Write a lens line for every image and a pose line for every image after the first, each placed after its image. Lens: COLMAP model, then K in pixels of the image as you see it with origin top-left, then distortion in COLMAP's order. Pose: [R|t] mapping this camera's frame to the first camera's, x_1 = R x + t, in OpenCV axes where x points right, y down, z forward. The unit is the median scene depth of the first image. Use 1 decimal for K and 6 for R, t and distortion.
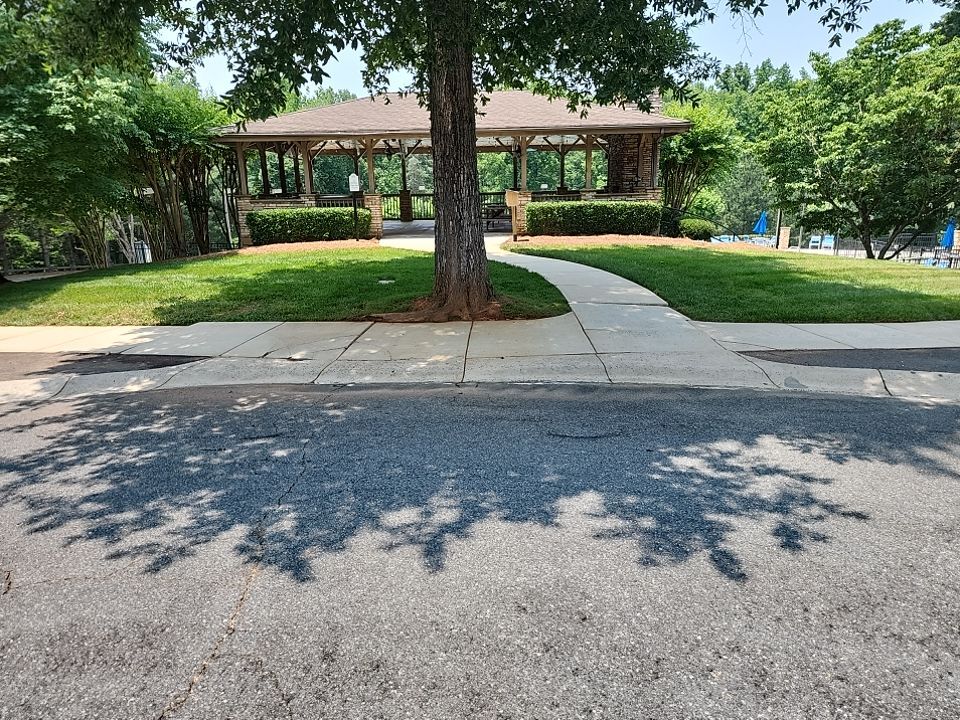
lens RADIAL K [[625.2, 0, 480.0], [0, 625.2, 360.0], [0, 0, 1]] dist [0.061961, -0.052707]
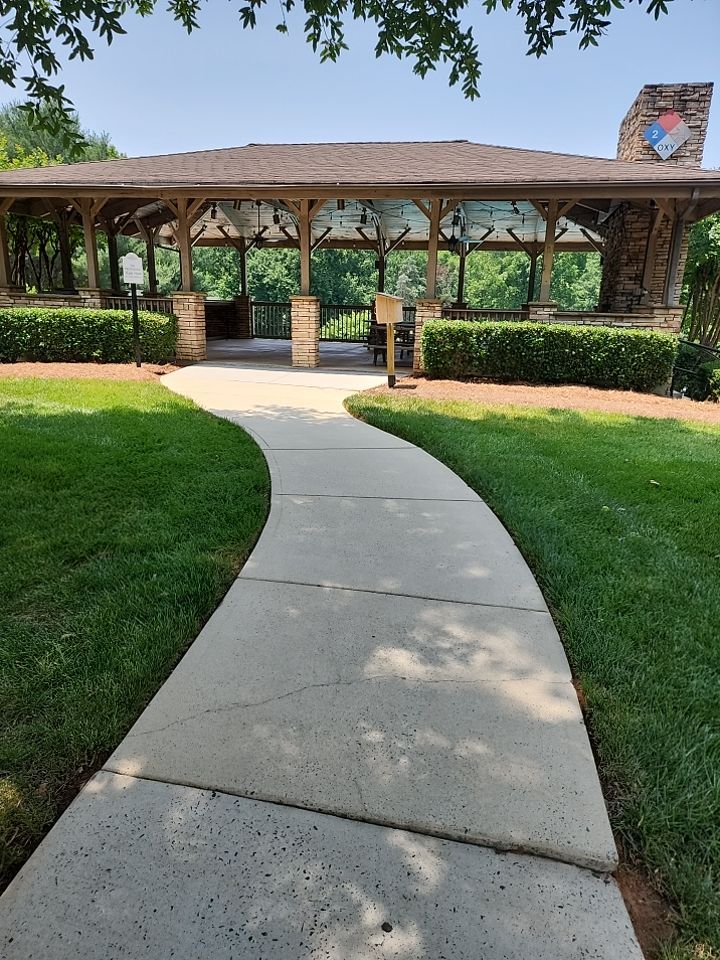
lens RADIAL K [[625.2, 0, 377.1], [0, 625.2, 485.9], [0, 0, 1]] dist [0.061961, -0.052707]
pose [[0.983067, 0.095999, -0.156087, 0.133855], [-0.095538, 0.995371, 0.010468, -0.103389], [0.156369, 0.004622, 0.987688, 0.435471]]
